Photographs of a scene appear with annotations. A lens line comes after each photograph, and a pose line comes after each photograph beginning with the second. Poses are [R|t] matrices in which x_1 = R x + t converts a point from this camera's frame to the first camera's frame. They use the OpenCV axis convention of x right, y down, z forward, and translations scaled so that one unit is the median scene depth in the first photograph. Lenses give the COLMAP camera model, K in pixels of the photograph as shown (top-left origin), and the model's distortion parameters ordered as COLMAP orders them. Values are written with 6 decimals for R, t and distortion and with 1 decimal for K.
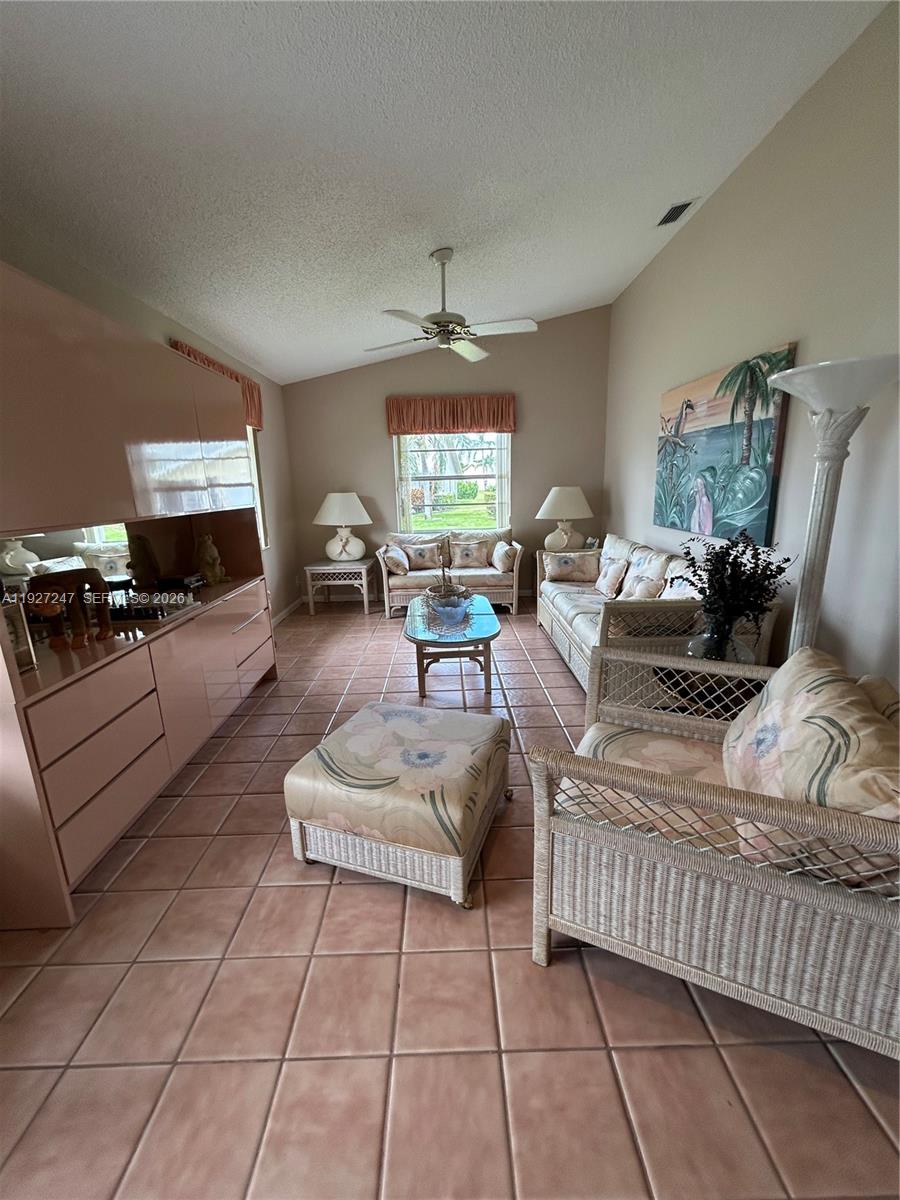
lens RADIAL K [[484.5, 0, 448.7], [0, 484.5, 595.6], [0, 0, 1]] dist [0.001145, 0.001048]
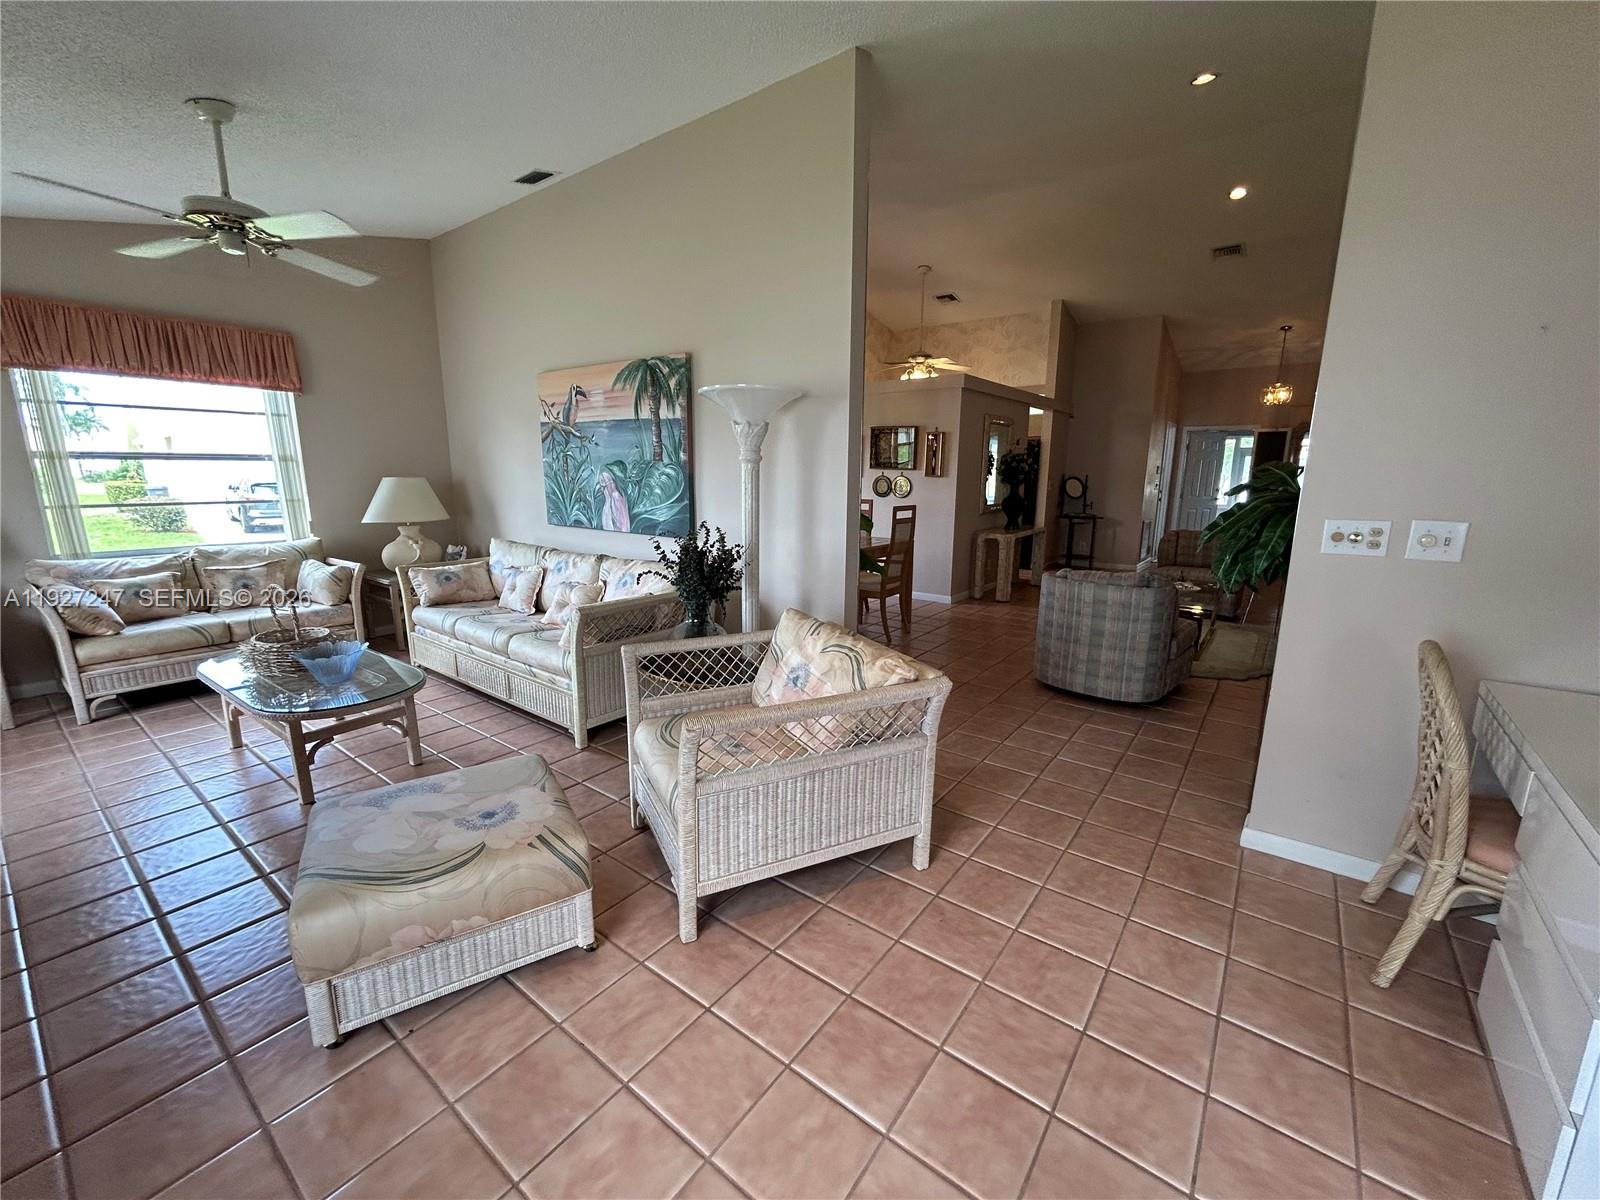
lens RADIAL K [[646.0, 0, 795.1], [0, 646.0, 595.7], [0, 0, 1]] dist [0.001145, 0.001048]
pose [[0.620264, -0.120656, 0.775057, -0.300940], [0.152986, 0.987732, 0.031332, 0.011921], [-0.769329, 0.099139, 0.631114, -0.050860]]
